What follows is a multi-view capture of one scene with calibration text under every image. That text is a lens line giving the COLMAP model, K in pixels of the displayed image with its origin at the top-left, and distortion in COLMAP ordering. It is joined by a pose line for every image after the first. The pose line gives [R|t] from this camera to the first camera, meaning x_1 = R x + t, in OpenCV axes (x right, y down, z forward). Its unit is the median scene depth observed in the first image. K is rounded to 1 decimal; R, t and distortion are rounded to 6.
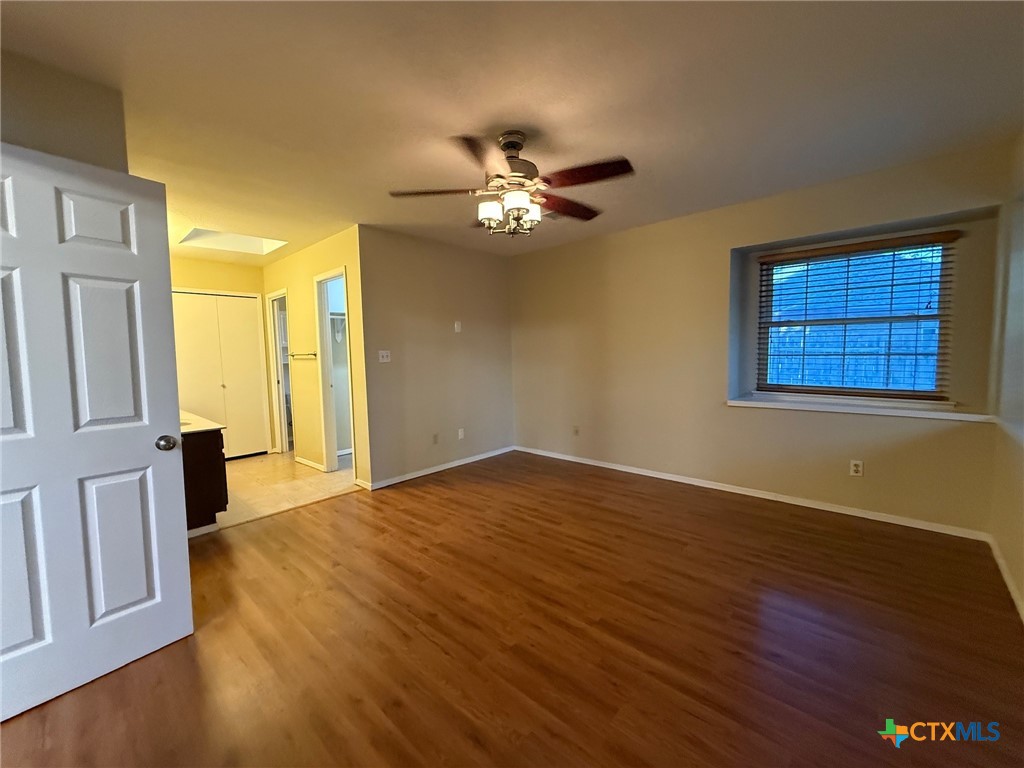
lens RADIAL K [[415.8, 0, 512.0], [0, 415.8, 381.6], [0, 0, 1]] dist [-0.001238, 0.001865]
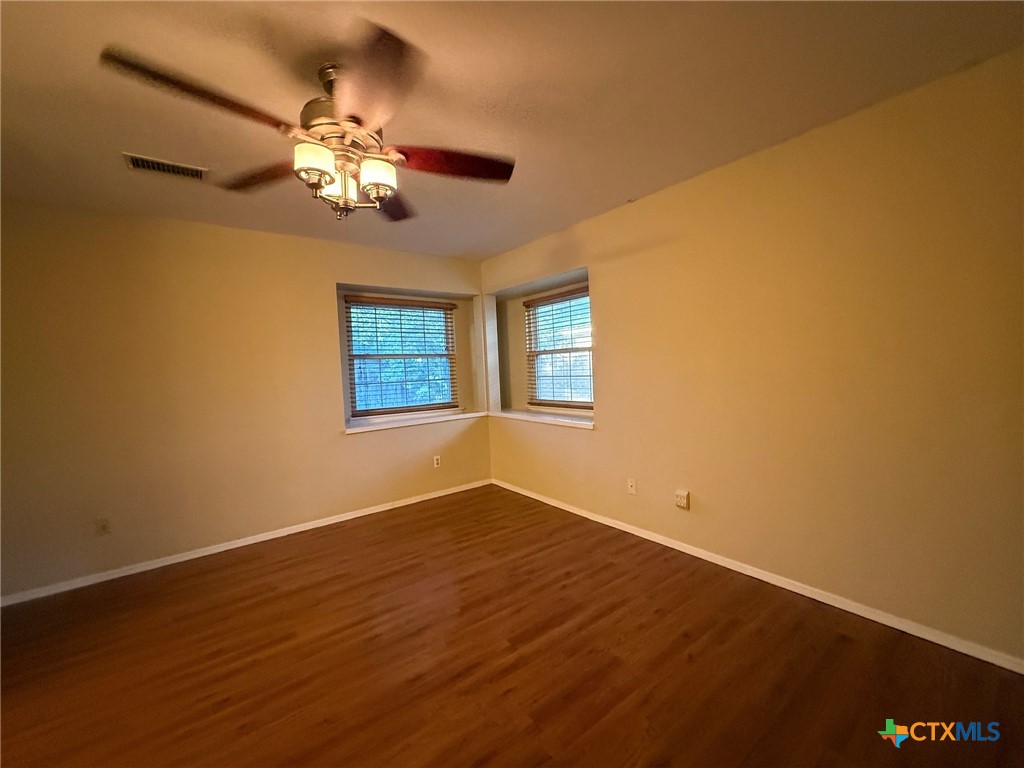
lens RADIAL K [[415.8, 0, 509.7], [0, 415.8, 384.4], [0, 0, 1]] dist [-0.001238, 0.001865]
pose [[0.170636, -0.027565, 0.984948, -0.529890], [0.111565, 0.993721, 0.008483, -0.035575], [-0.978998, 0.108438, 0.172640, 0.533129]]
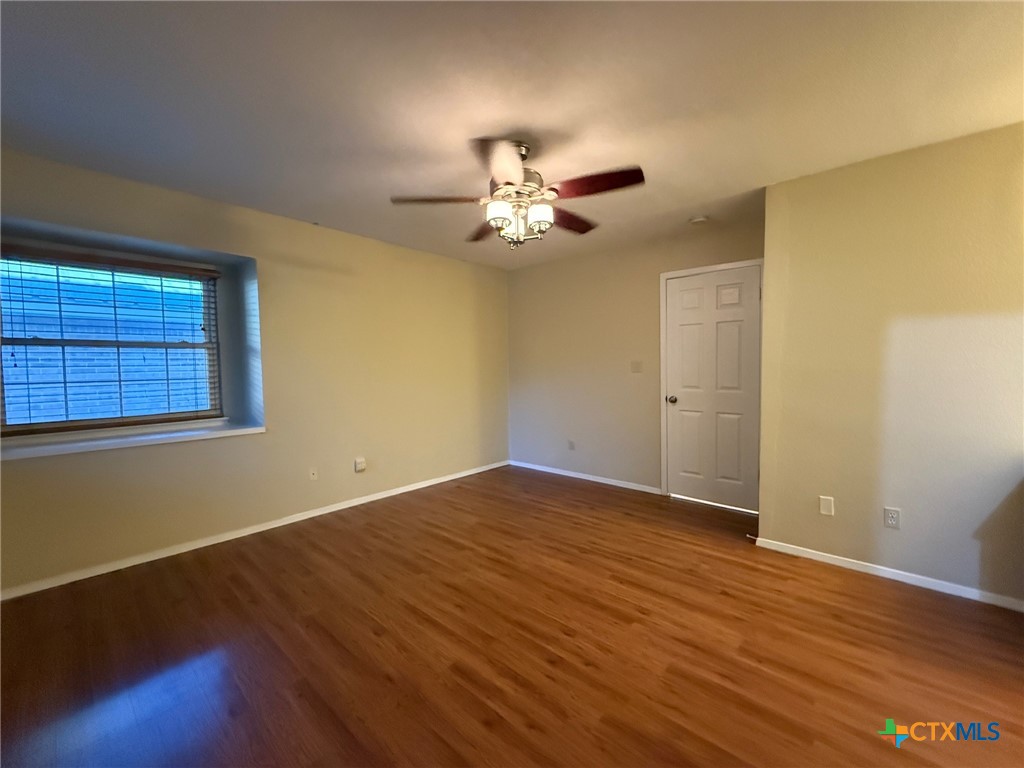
lens RADIAL K [[415.8, 0, 516.2], [0, 415.8, 388.2], [0, 0, 1]] dist [-0.001238, 0.001865]
pose [[-0.999220, 0.033603, -0.020749, 0.030192], [0.030584, 0.990807, 0.131781, -0.119135], [0.024986, 0.131044, -0.991062, 1.657076]]
